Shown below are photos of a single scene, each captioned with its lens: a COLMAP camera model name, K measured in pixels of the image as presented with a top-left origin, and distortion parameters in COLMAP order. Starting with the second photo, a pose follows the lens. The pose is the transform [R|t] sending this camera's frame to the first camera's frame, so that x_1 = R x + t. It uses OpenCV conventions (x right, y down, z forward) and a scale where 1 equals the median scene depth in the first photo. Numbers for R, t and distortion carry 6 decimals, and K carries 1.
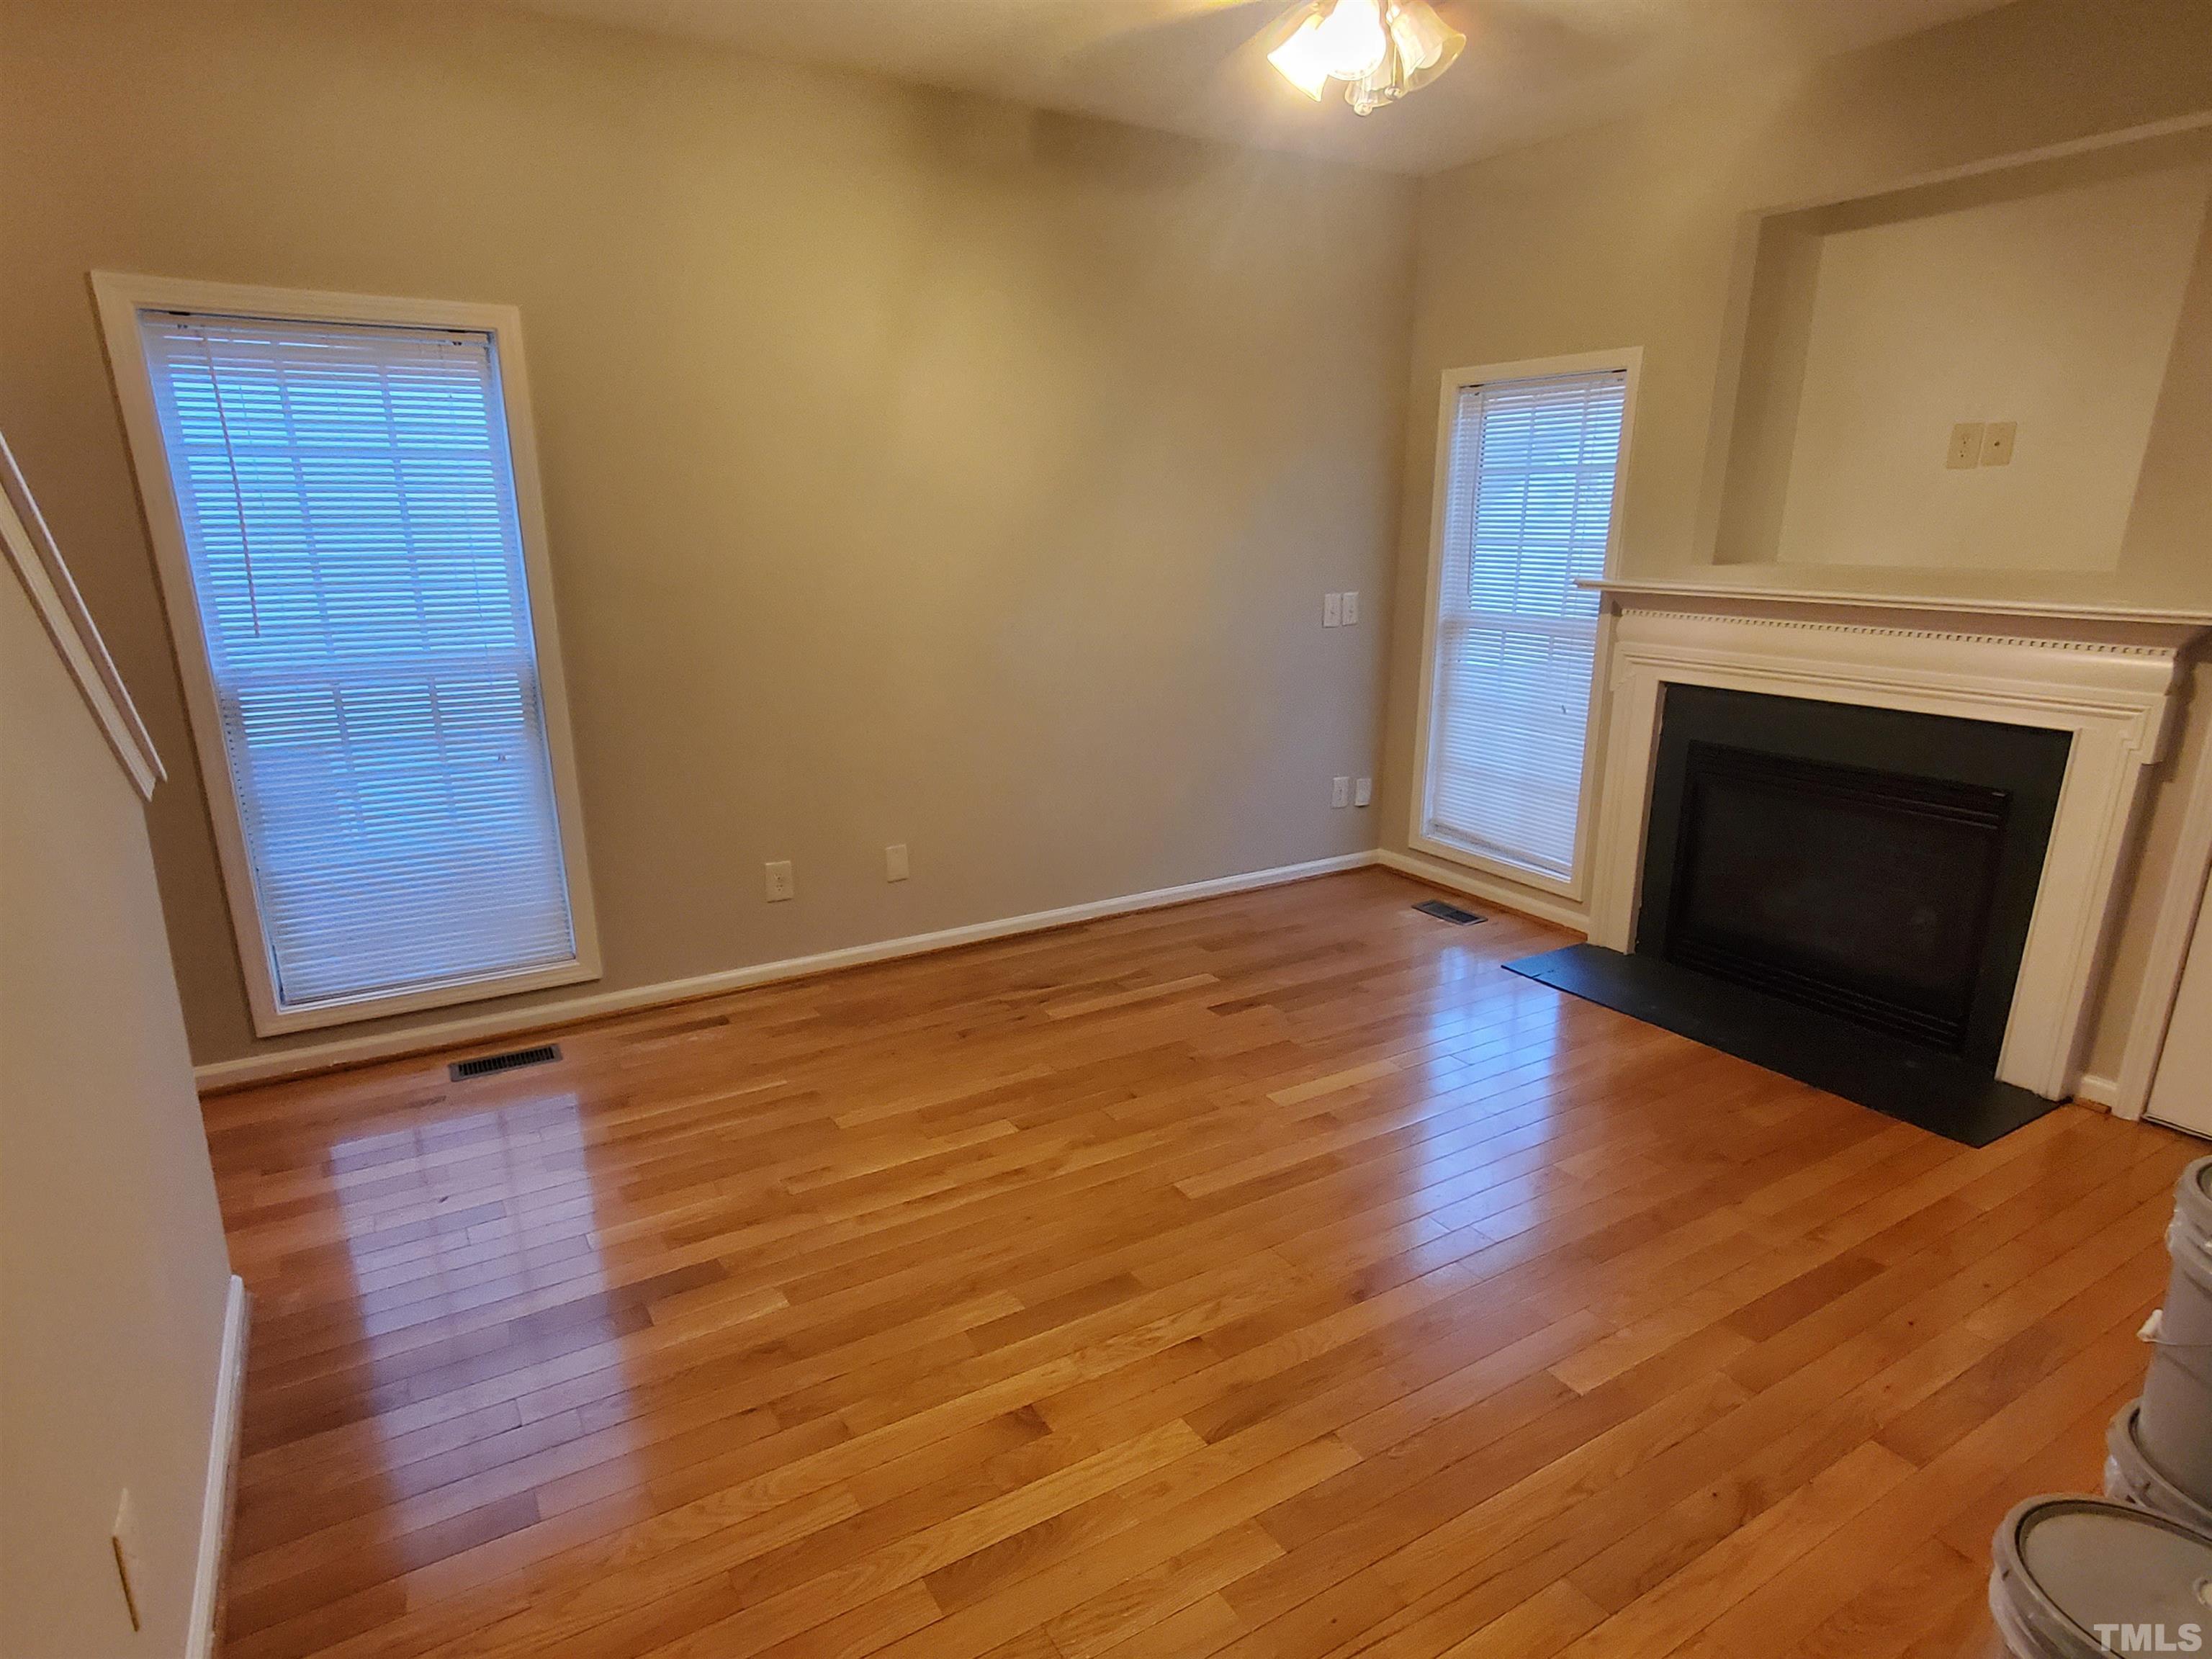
lens RADIAL K [[1230.5, 0, 1102.3], [0, 1230.5, 872.9], [0, 0, 1]] dist [0.004799, 0.000400]
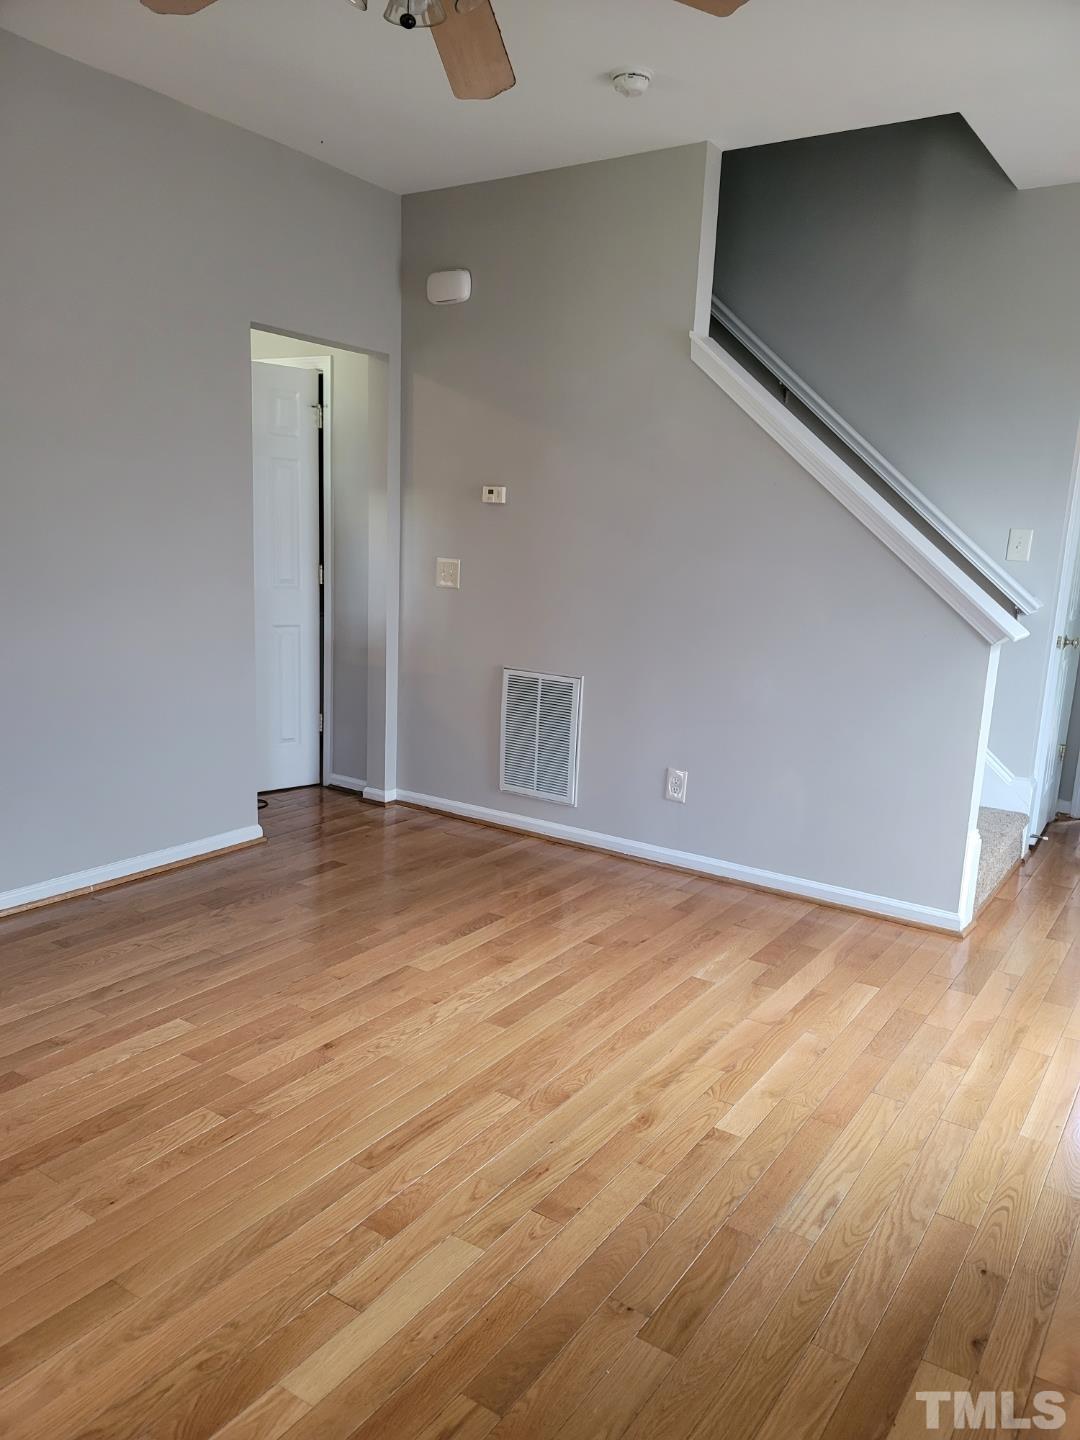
lens RADIAL K [[1060.6, 0, 540.0], [0, 1060.6, 720.0], [0, 0, 1]] dist [0.059209, 0.000671]
pose [[-0.906384, 0.039396, -0.420615, 0.310600], [-0.155839, 0.894244, 0.419575, -0.308198], [0.392662, 0.445844, -0.804388, 1.222484]]
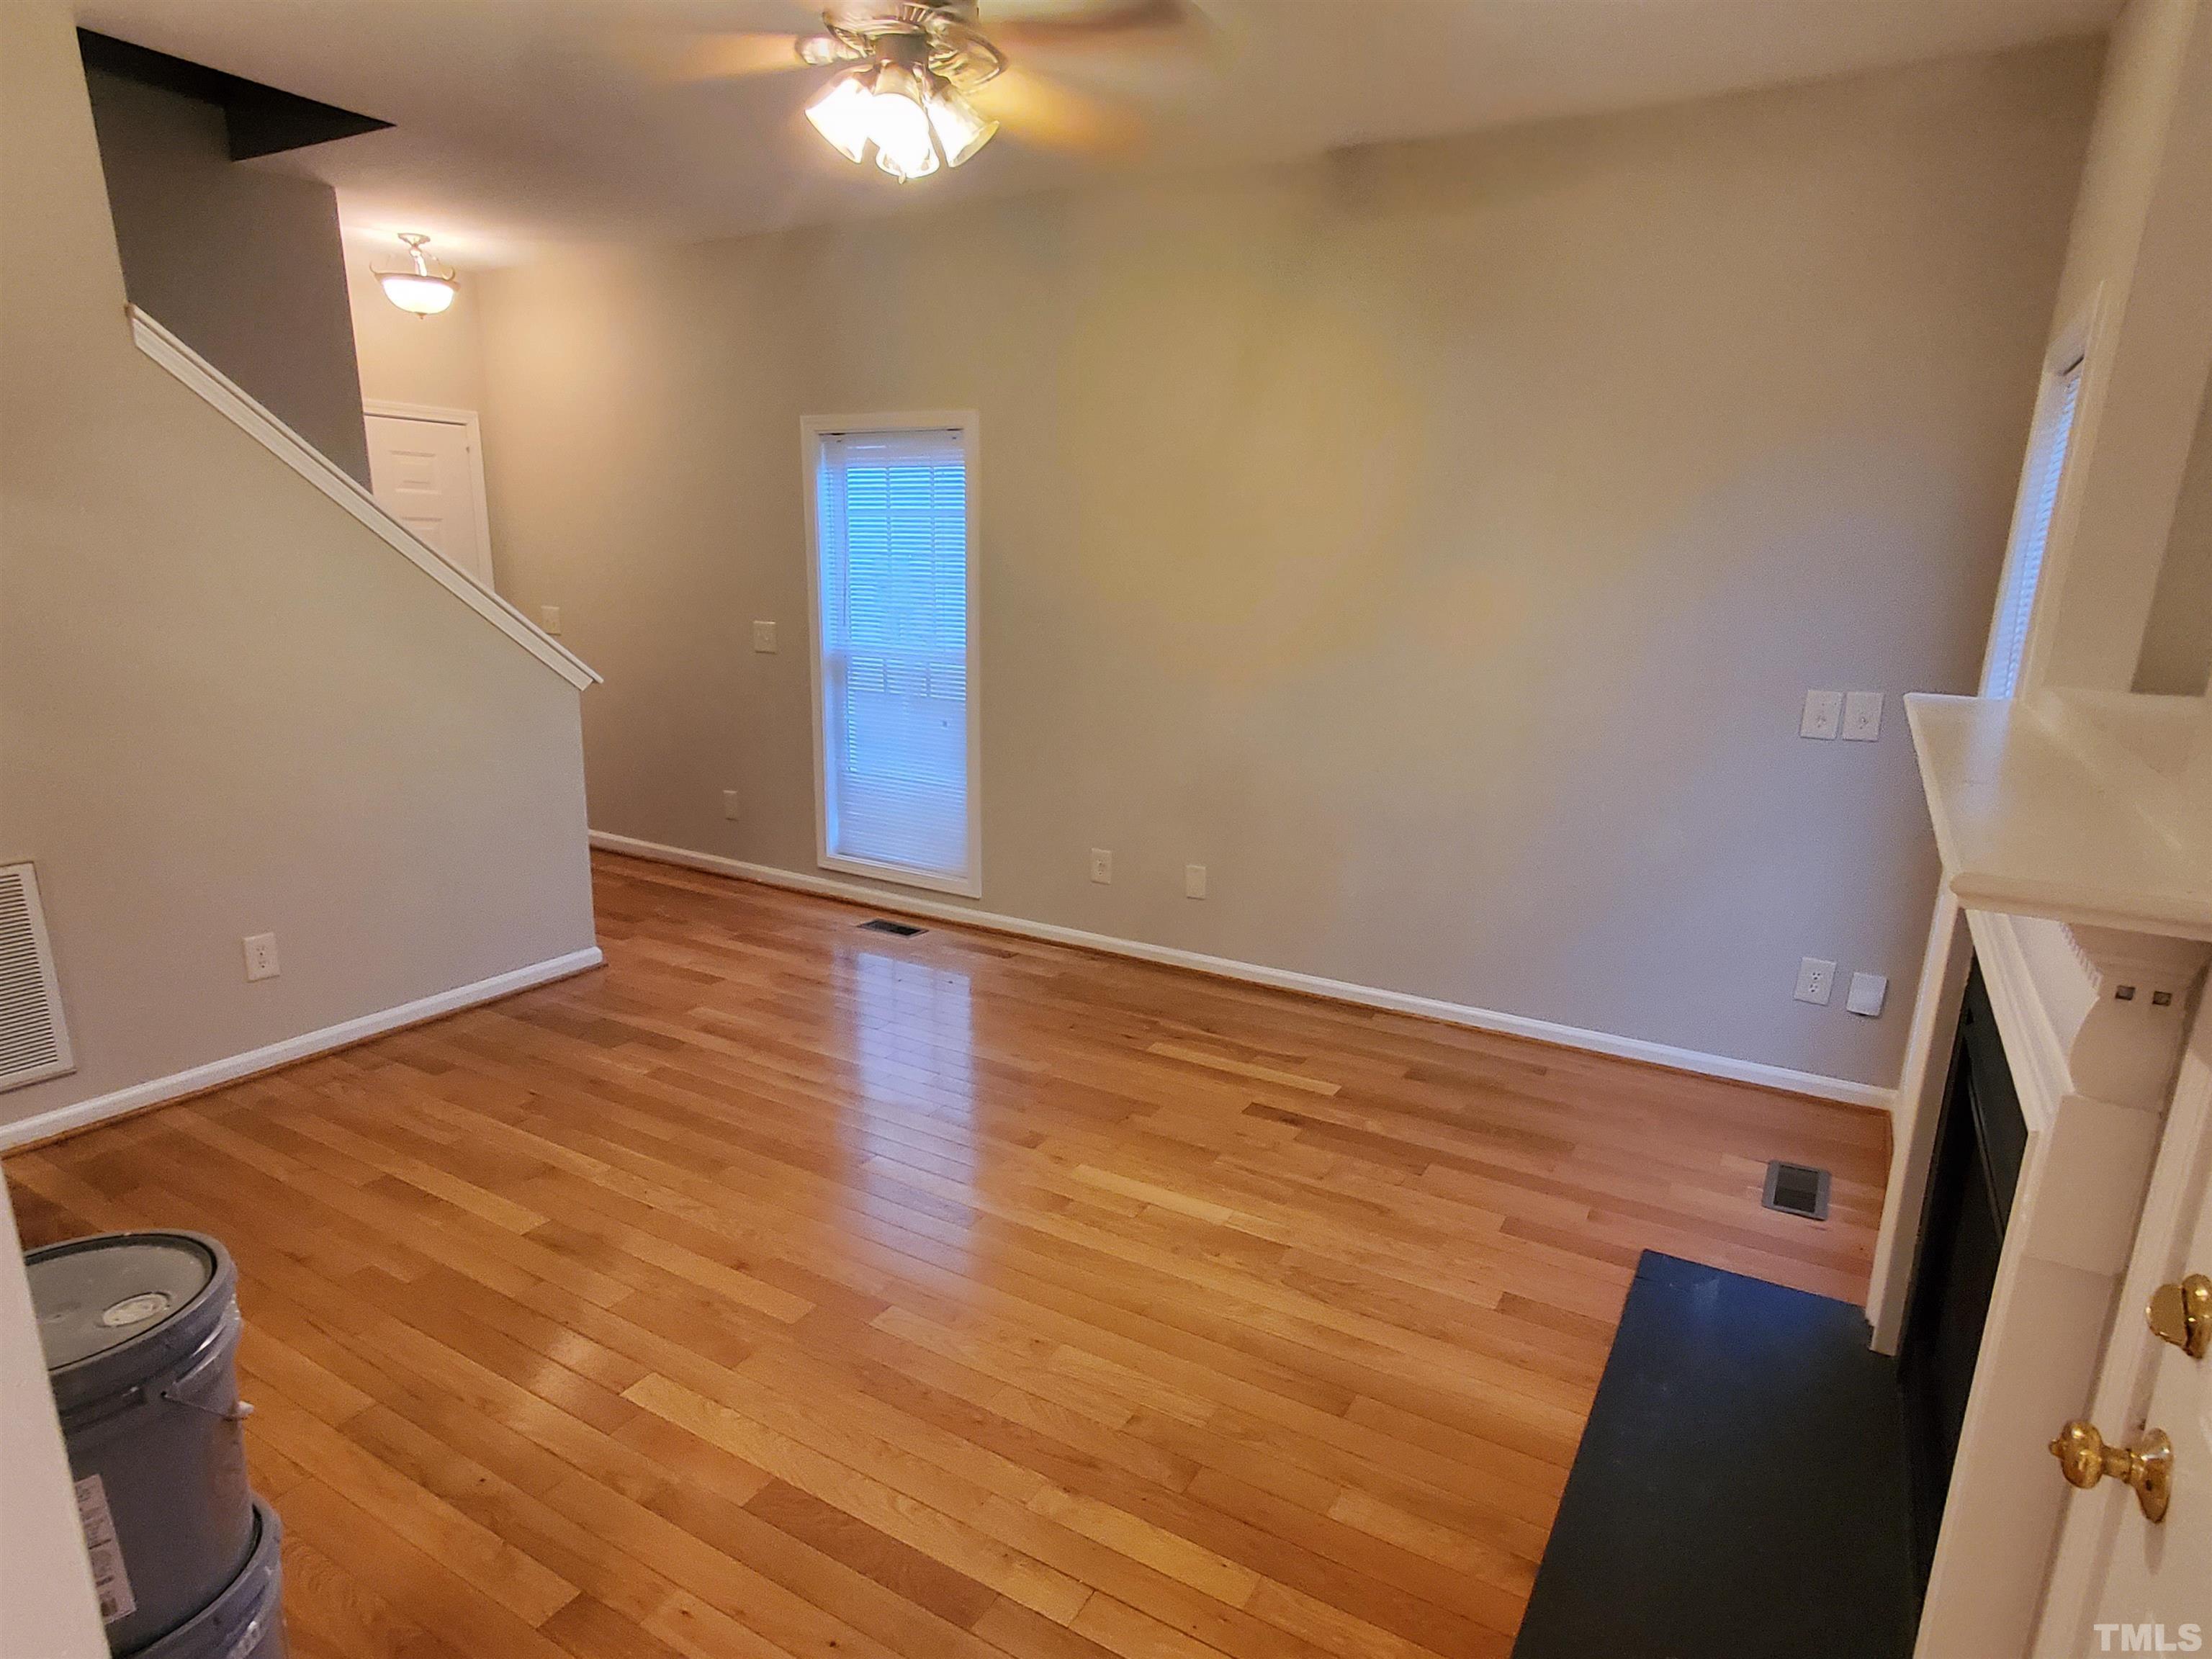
lens RADIAL K [[1230.5, 0, 1102.3], [0, 1230.5, 872.9], [0, 0, 1]] dist [0.004799, 0.000400]
pose [[0.471812, 0.233841, -0.850125, 0.807001], [-0.267053, 0.956799, 0.114971, -0.134395], [0.840283, 0.172783, 0.513877, 0.433288]]
